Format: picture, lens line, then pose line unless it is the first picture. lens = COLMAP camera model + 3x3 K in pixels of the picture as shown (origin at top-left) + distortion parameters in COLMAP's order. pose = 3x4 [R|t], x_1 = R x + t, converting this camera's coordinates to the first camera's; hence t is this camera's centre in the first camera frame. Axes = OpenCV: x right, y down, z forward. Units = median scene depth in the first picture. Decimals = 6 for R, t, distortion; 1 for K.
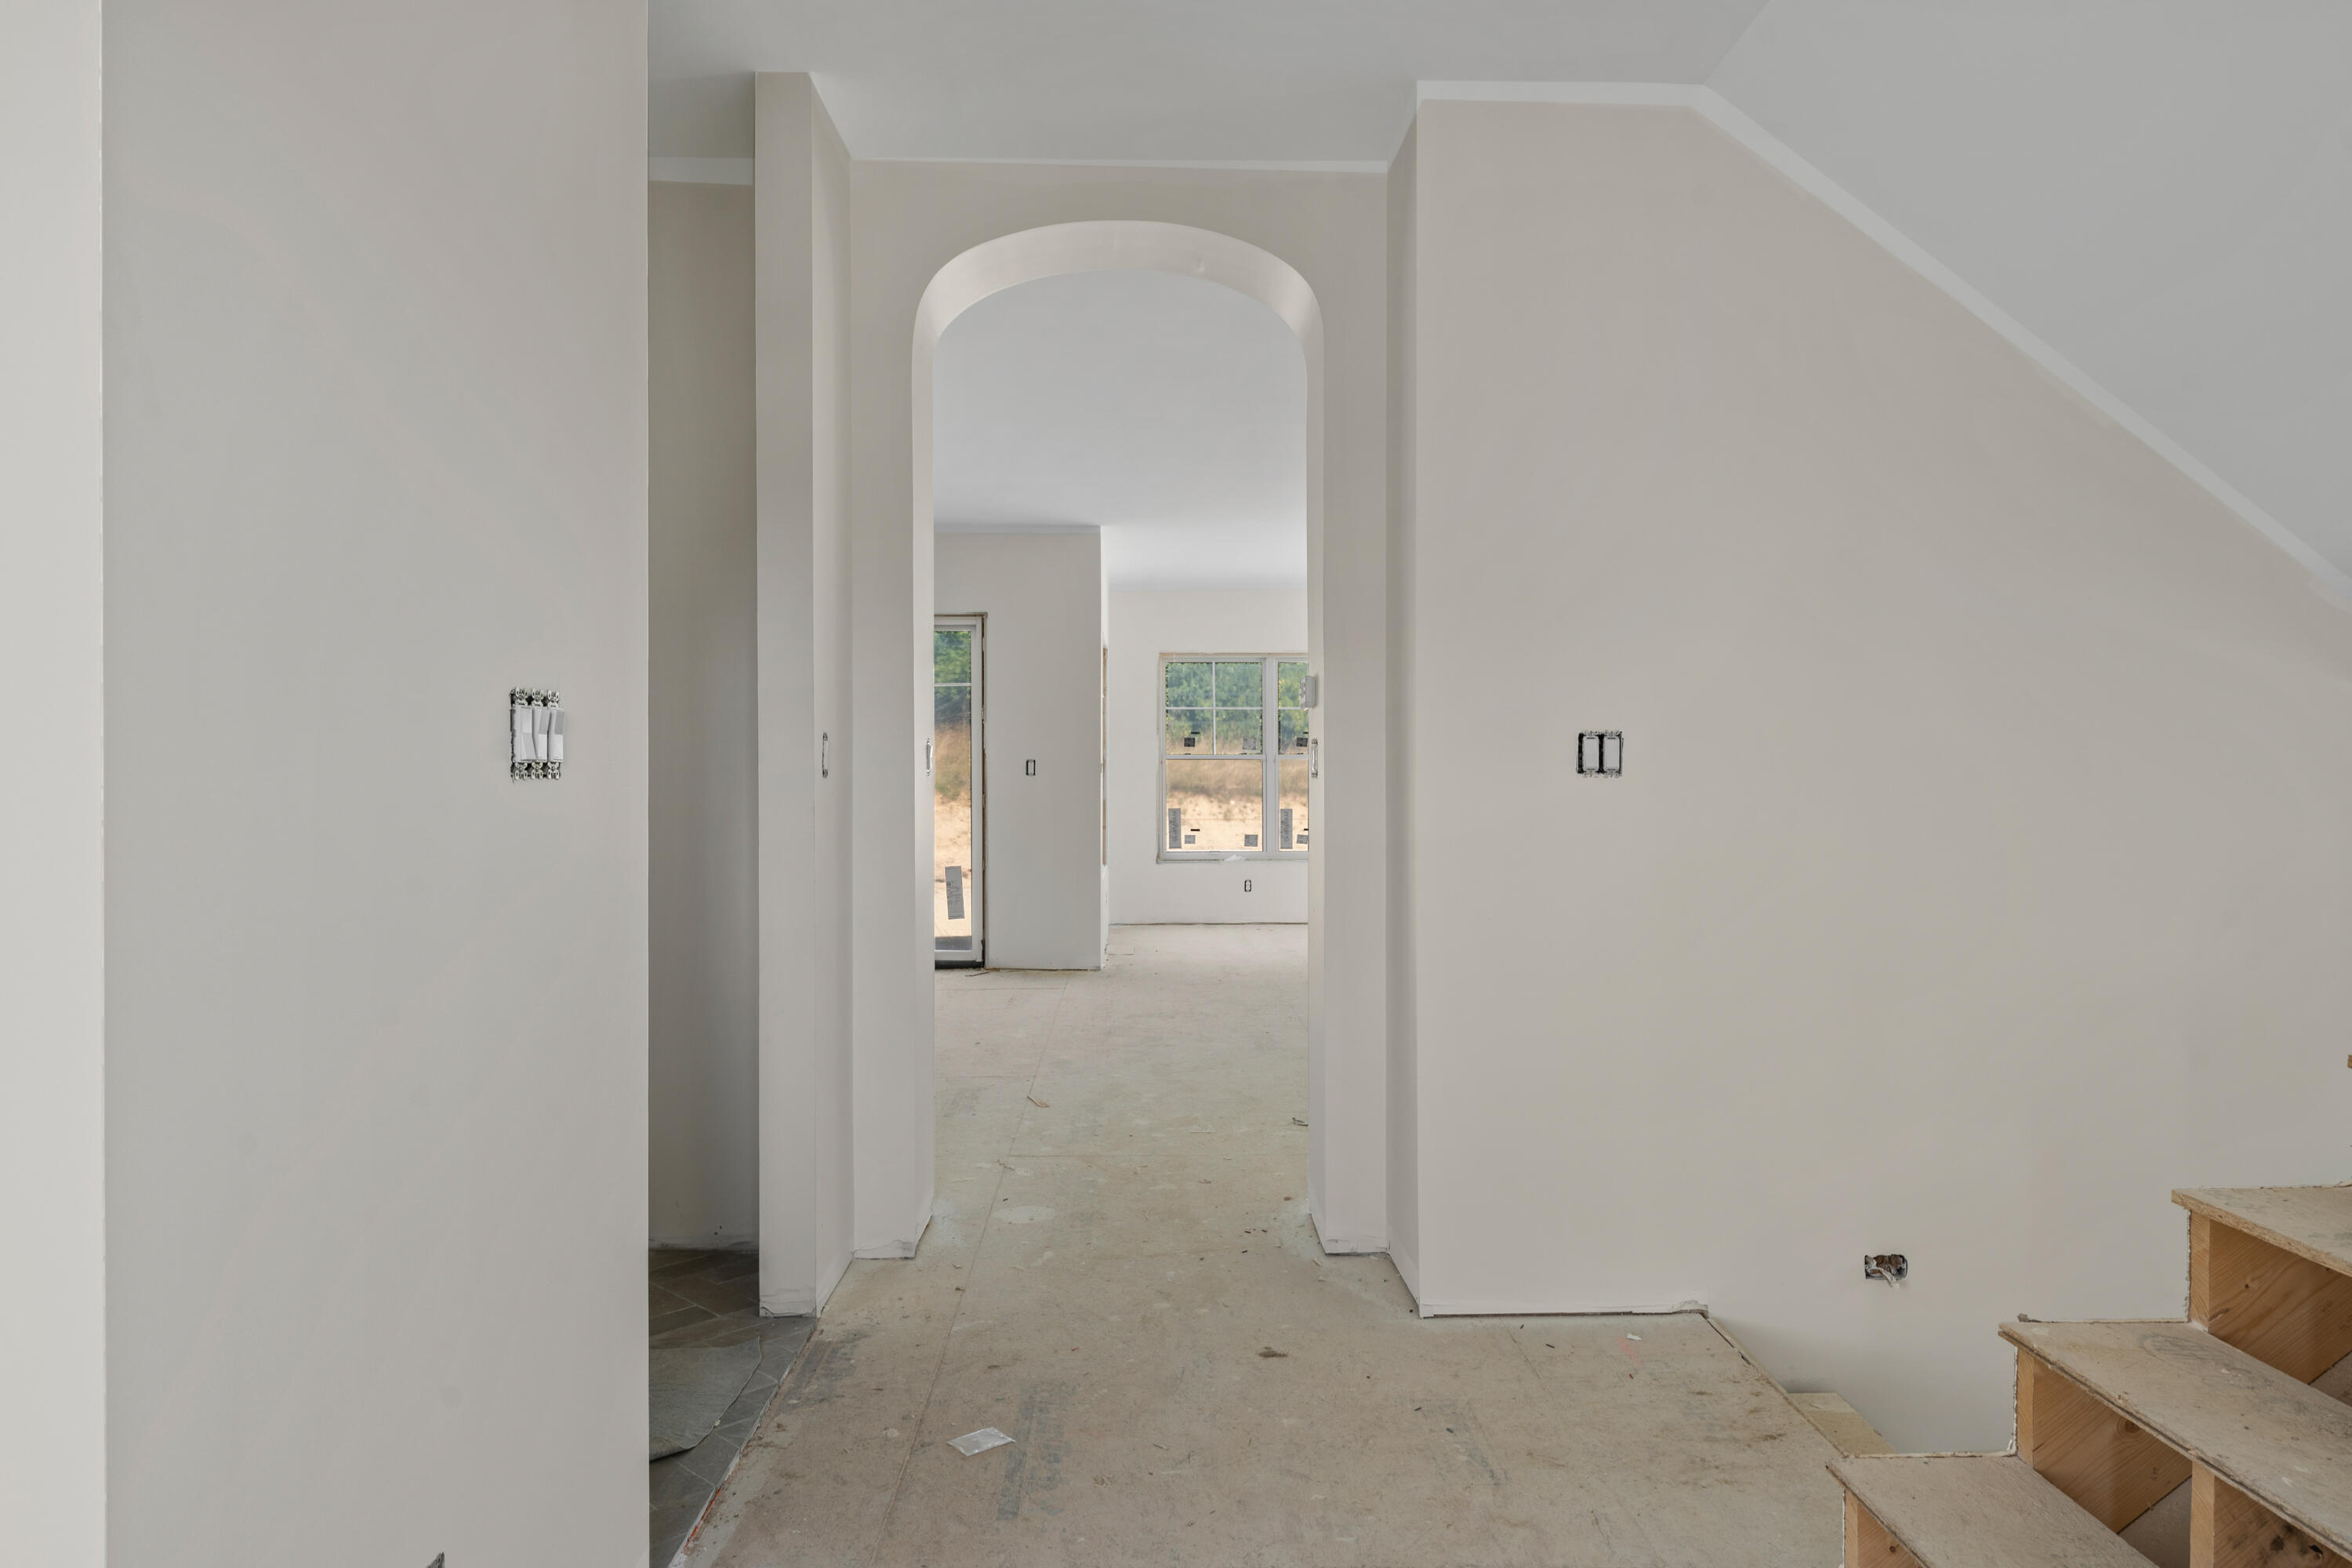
lens RADIAL K [[1478.1, 0, 1176.0], [0, 1478.1, 784.0], [0, 0, 1]] dist [0.001218, 0.000452]
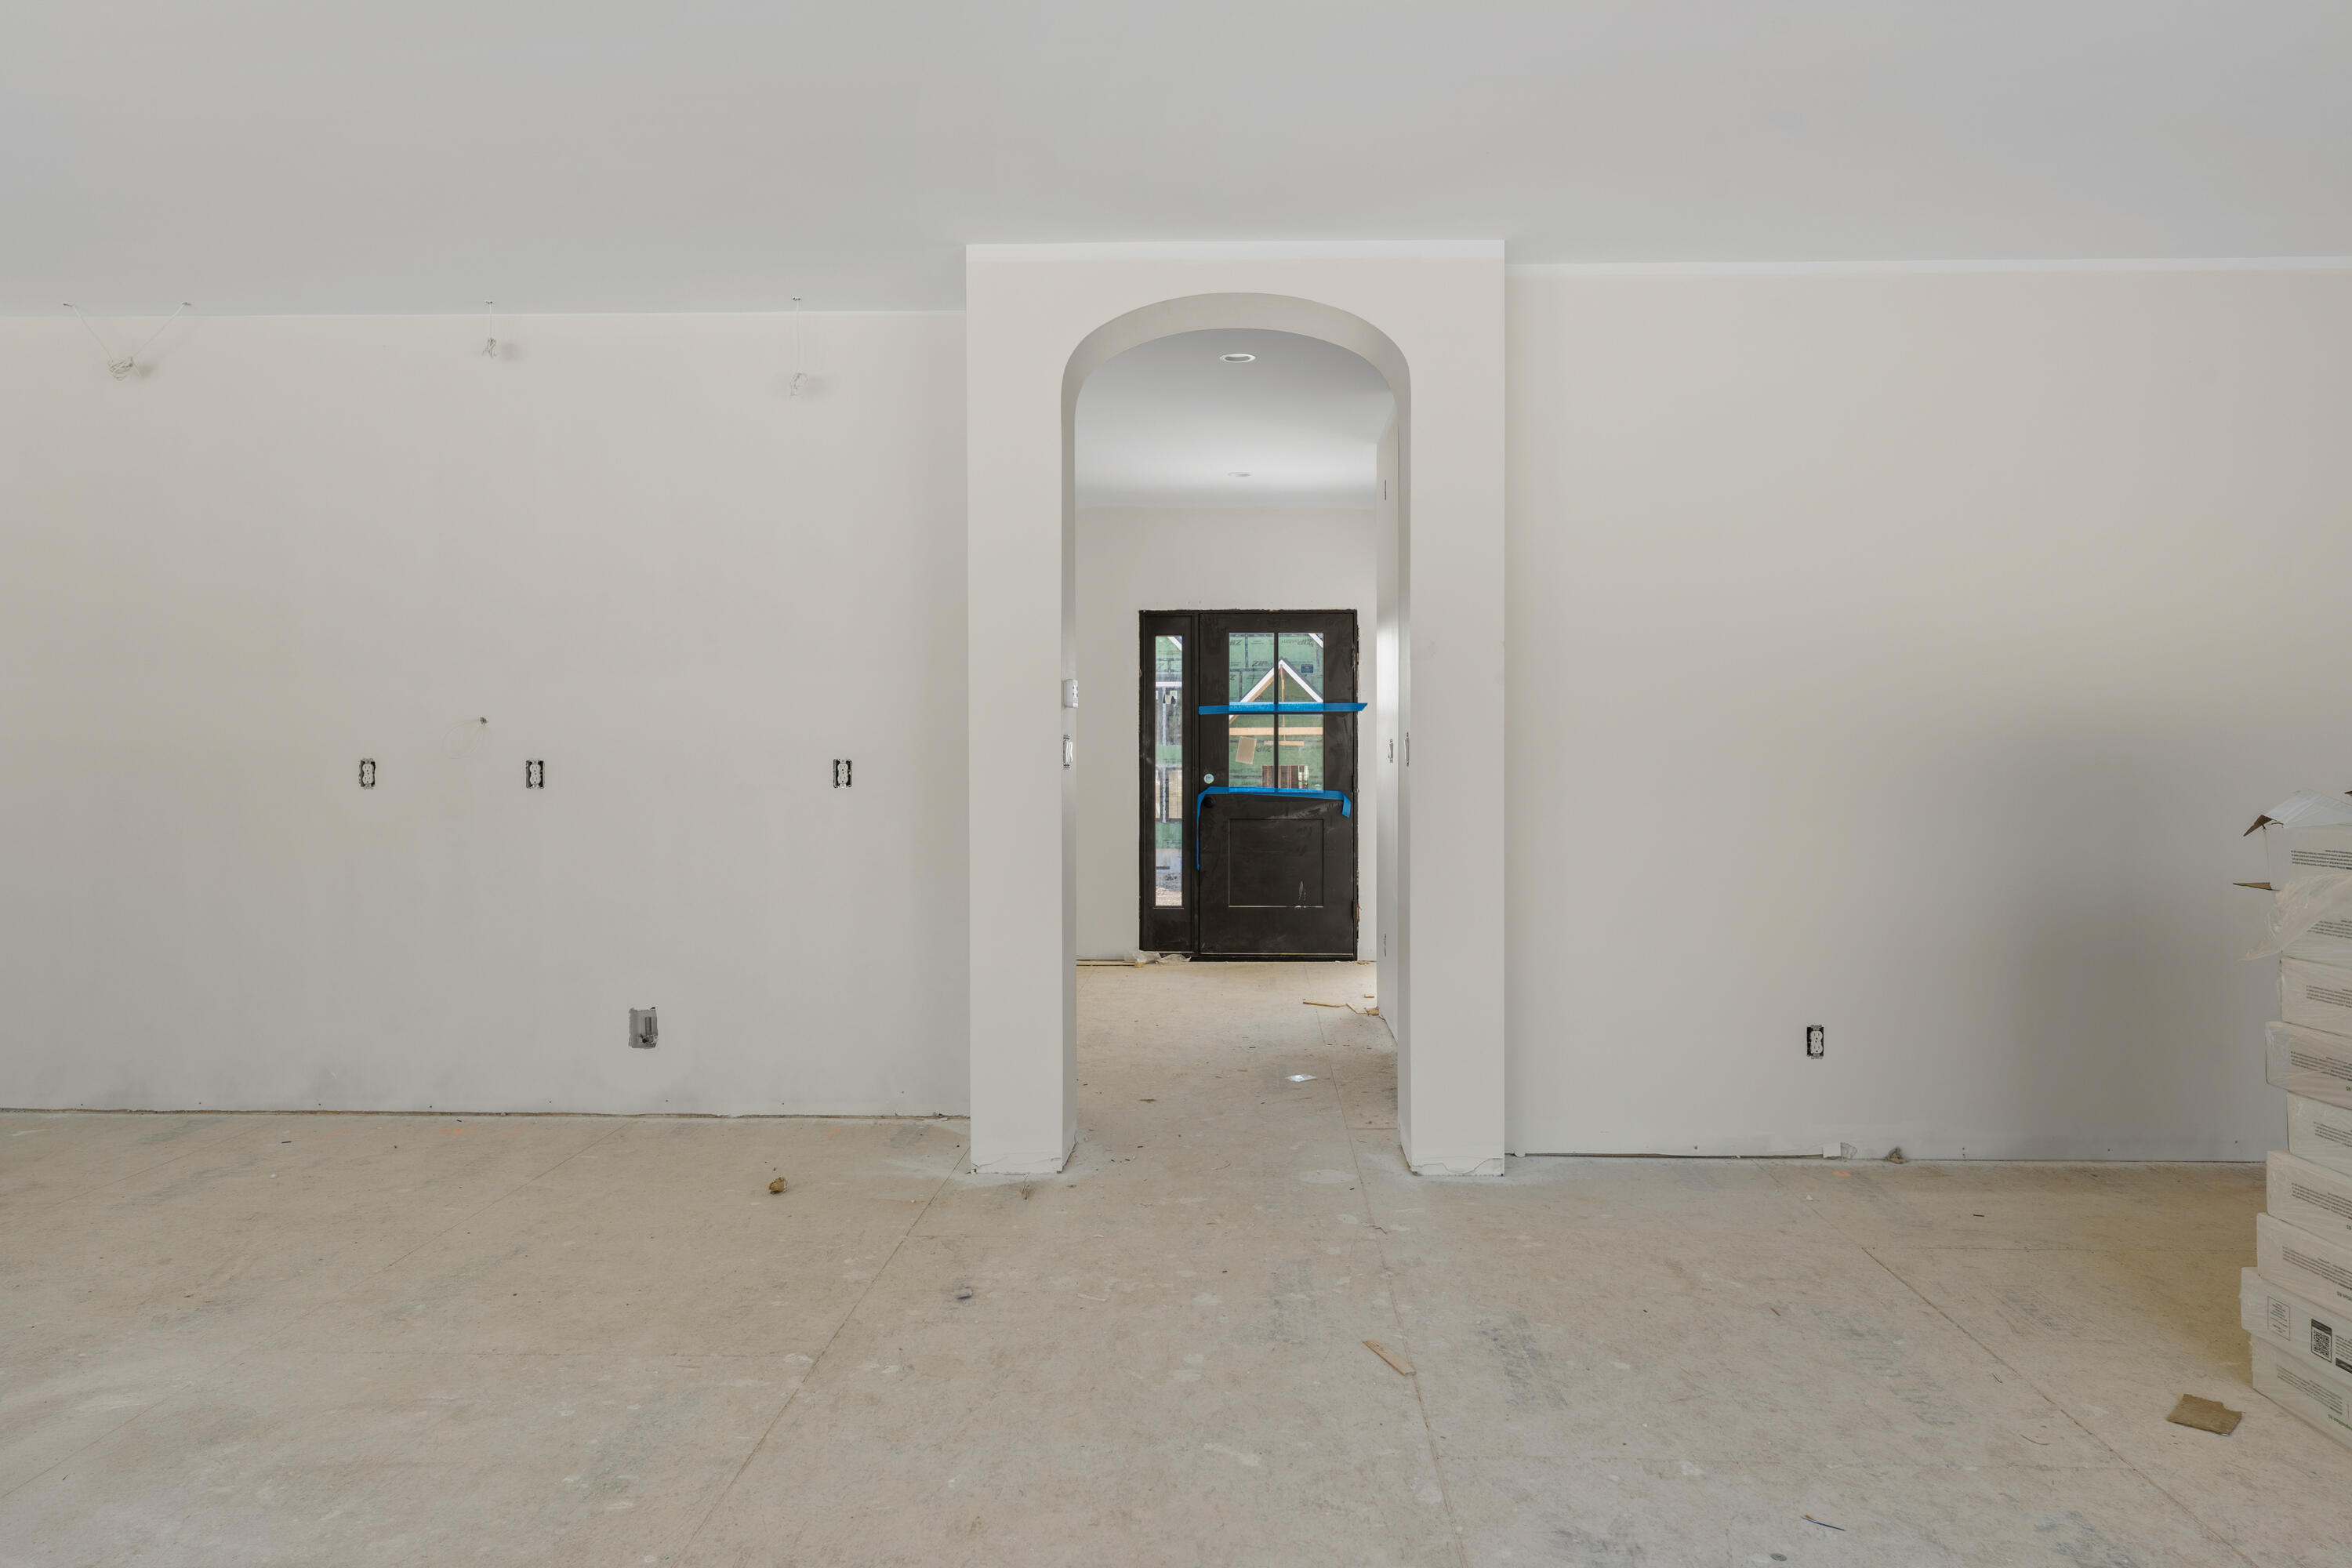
lens RADIAL K [[1581.2, 0, 1187.8], [0, 1581.2, 781.7], [0, 0, 1]] dist [0.009379, -0.002247]
pose [[-0.997995, 0.002494, 0.063243, -0.046797], [0.004040, 0.999696, 0.024334, -0.013794], [-0.063163, 0.024541, -0.997701, 1.335248]]
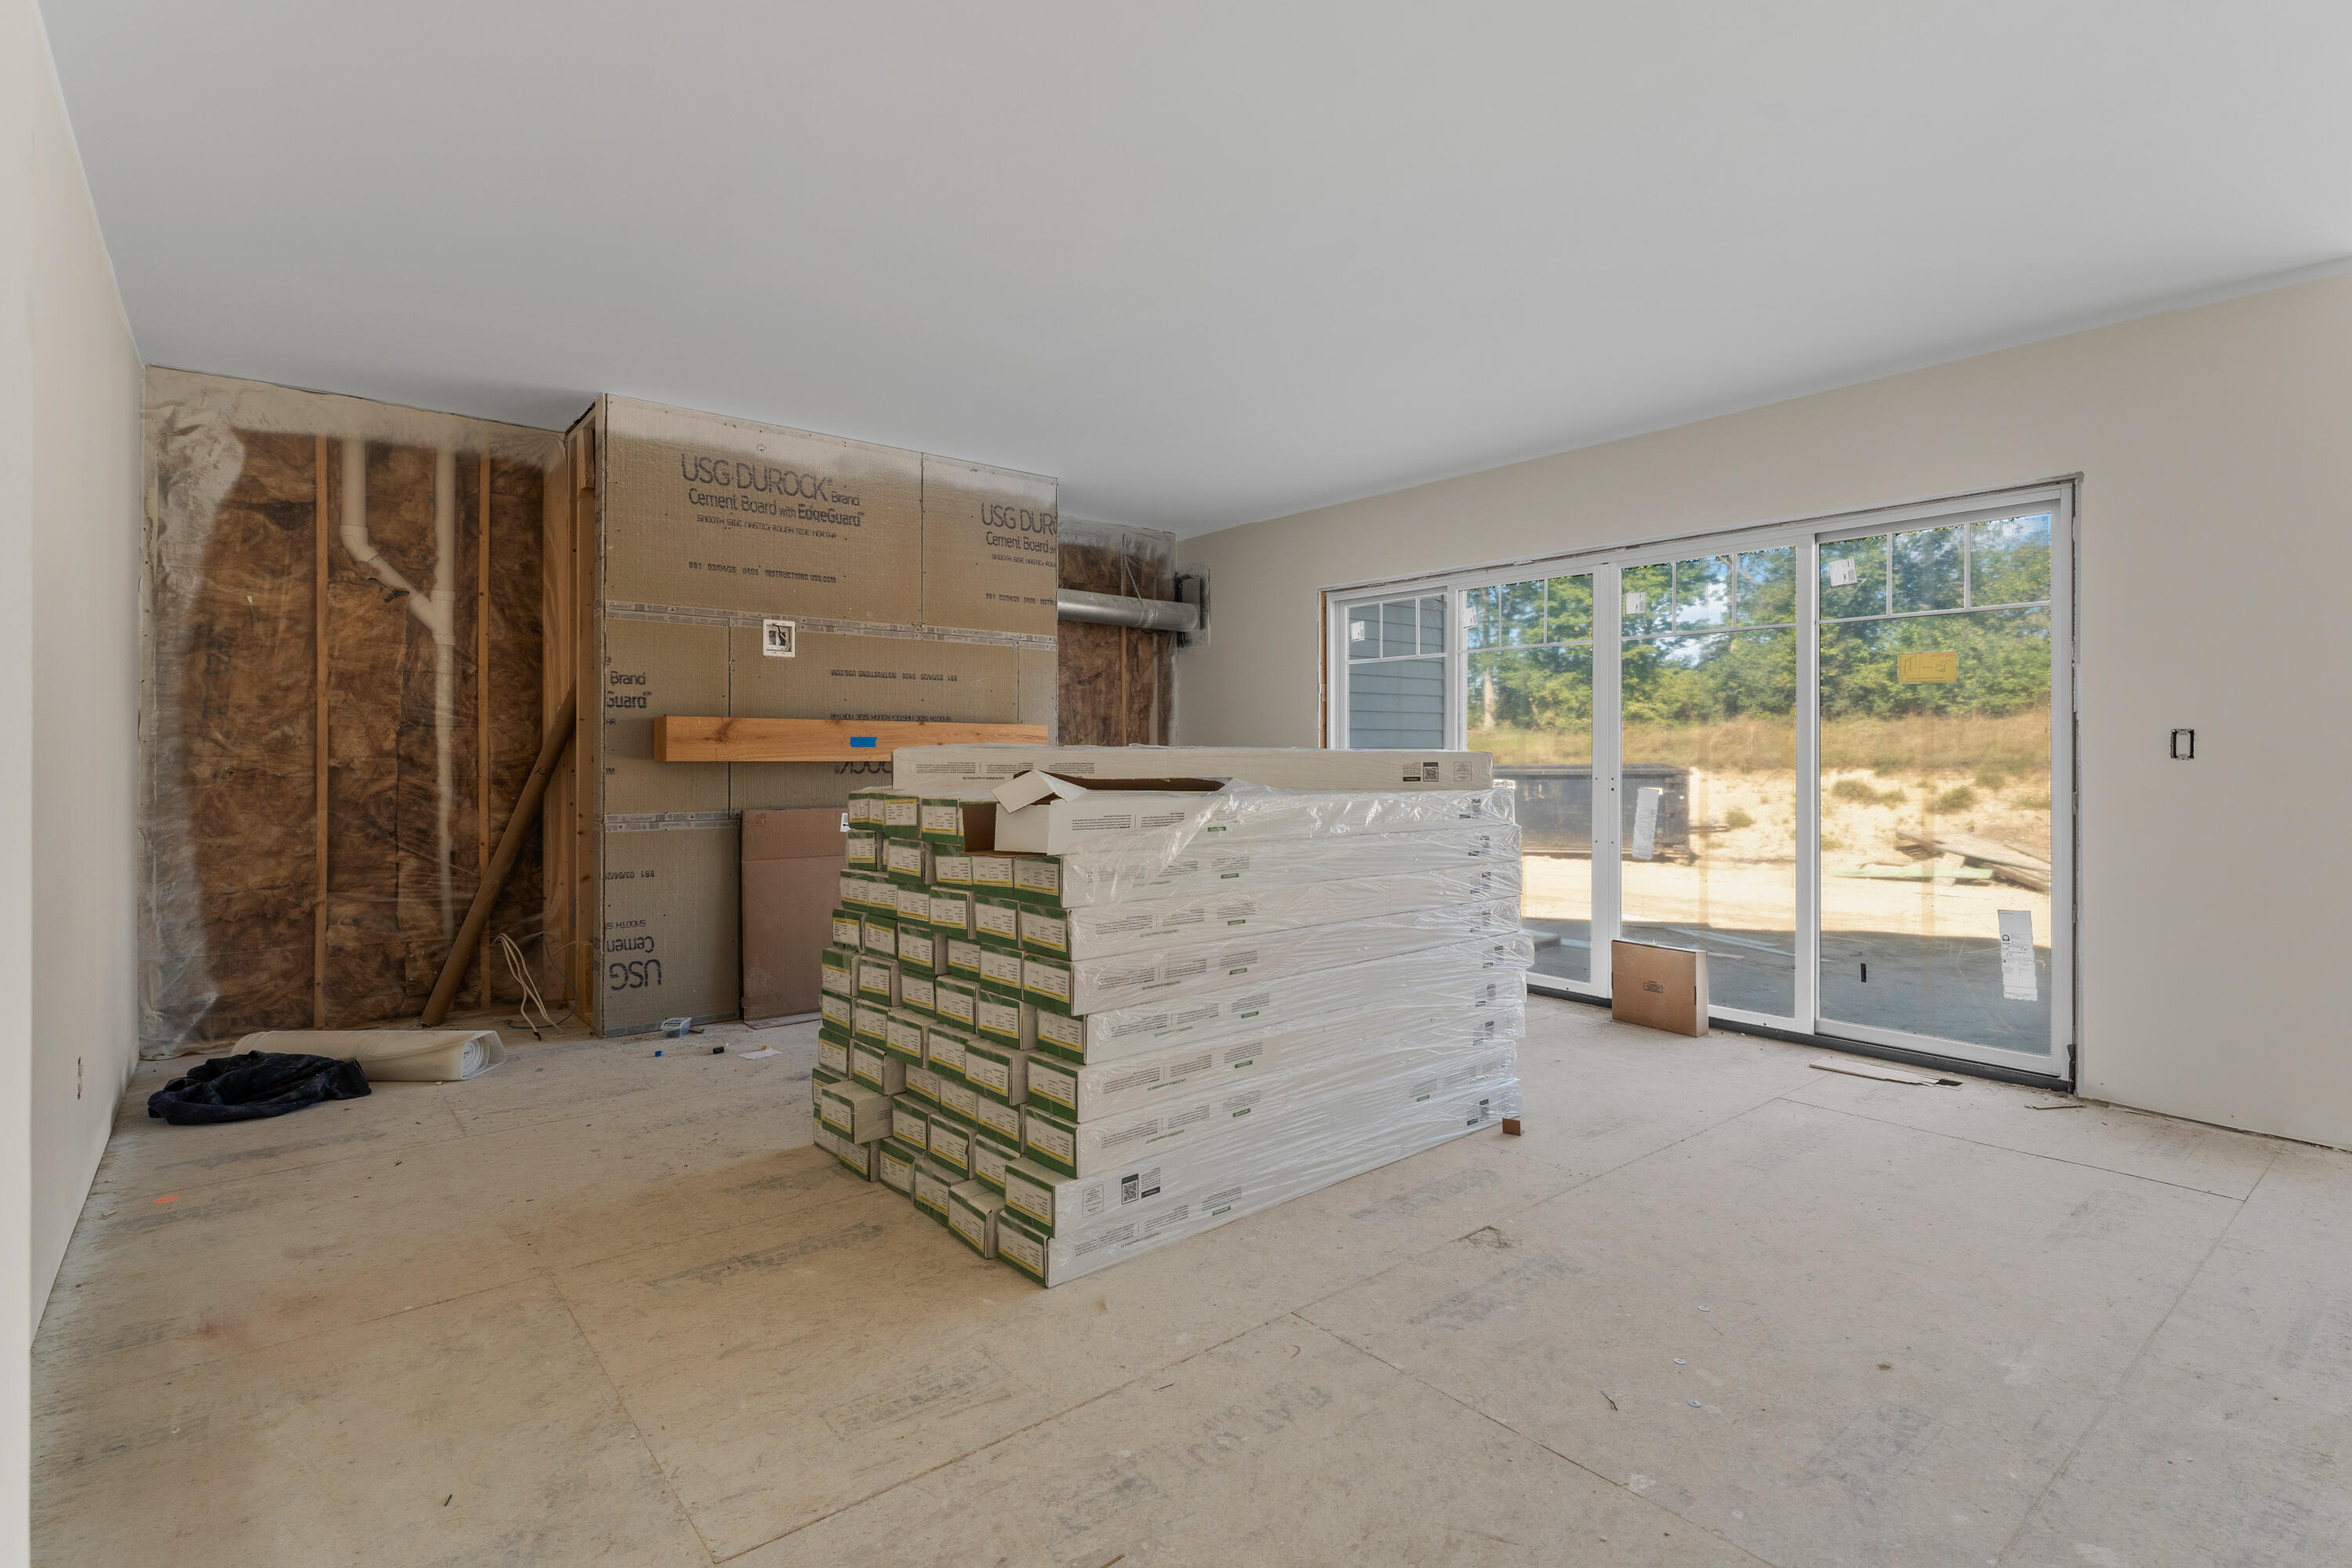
lens RADIAL K [[1126.8, 0, 1171.0], [0, 1126.8, 750.9], [0, 0, 1]] dist [0.000444, -0.000342]
pose [[0.612808, -0.000407, -0.790232, 0.000719], [-0.008332, 0.999941, -0.006977, -0.003543], [0.790188, 0.010860, 0.612769, 0.638009]]
